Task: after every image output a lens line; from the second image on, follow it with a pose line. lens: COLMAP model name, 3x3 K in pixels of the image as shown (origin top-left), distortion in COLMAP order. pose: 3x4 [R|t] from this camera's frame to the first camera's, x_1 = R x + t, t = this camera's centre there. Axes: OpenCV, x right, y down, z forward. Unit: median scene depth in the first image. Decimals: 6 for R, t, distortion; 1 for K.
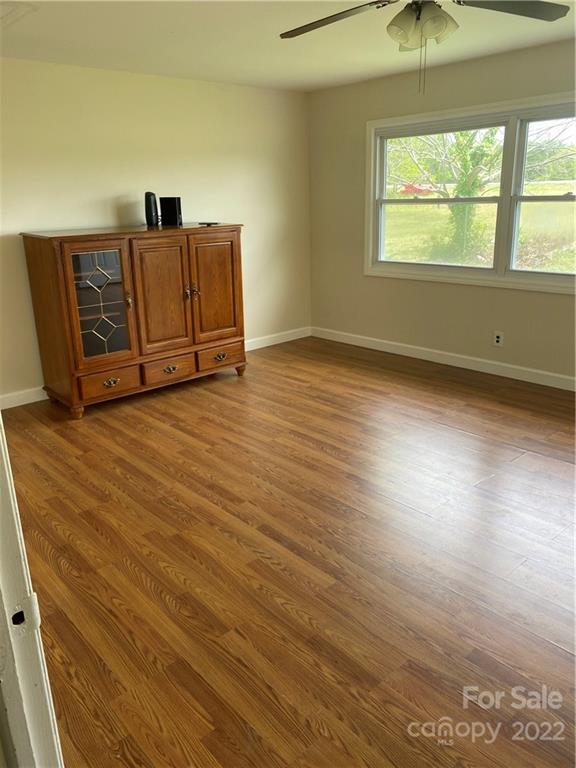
lens RADIAL K [[585.2, 0, 280.0], [0, 585.2, 367.5], [0, 0, 1]] dist [0.000601, -0.003074]
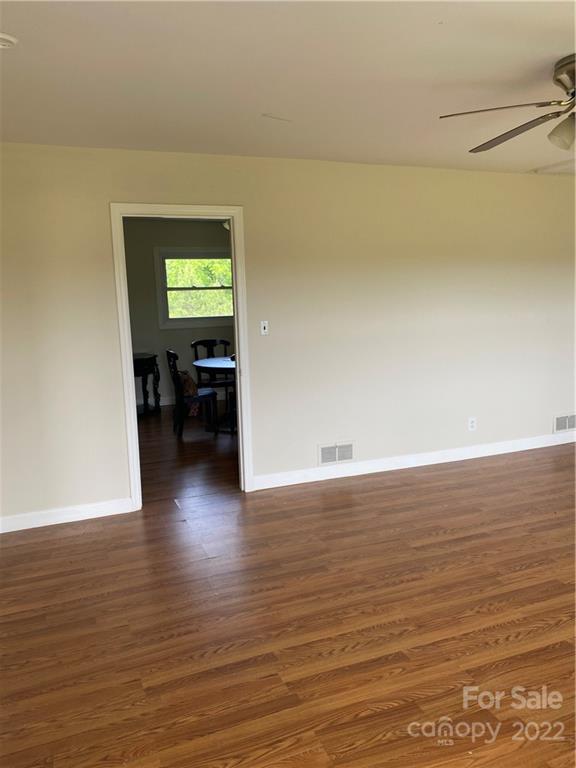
lens RADIAL K [[604.4, 0, 298.9], [0, 604.4, 385.8], [0, 0, 1]] dist [0.034975, -0.001797]
pose [[-0.314114, 0.191299, -0.929912, 0.794060], [-0.240595, 0.931474, 0.272891, -0.185159], [0.918393, 0.309451, -0.246564, 0.521657]]
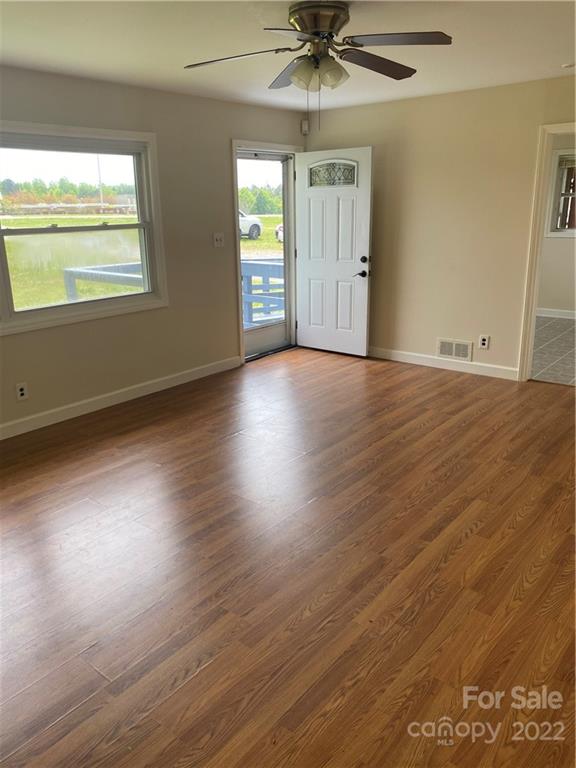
lens RADIAL K [[585.2, 0, 280.0], [0, 585.2, 367.5], [0, 0, 1]] dist [0.000601, -0.003074]
pose [[-0.142925, -0.236739, 0.961003, -0.554015], [0.308246, 0.912033, 0.270520, -0.215826], [-0.940509, 0.334890, -0.057379, 0.736564]]
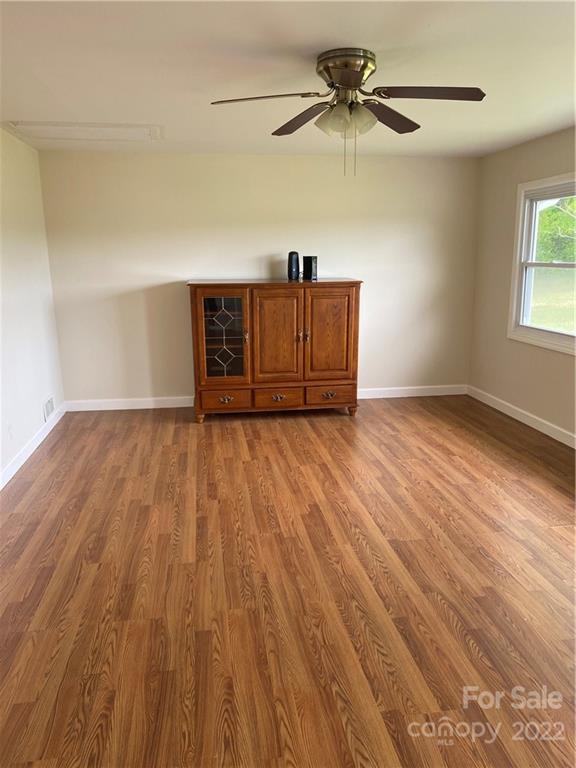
lens RADIAL K [[575.9, 0, 288.0], [0, 575.9, 384.0], [0, 0, 1]] dist [0.009550, 0.000824]
pose [[0.840617, 0.139552, -0.523344, 0.454338], [-0.167856, 0.985788, -0.006752, -0.020883], [0.514964, 0.093522, 0.852095, 0.004534]]
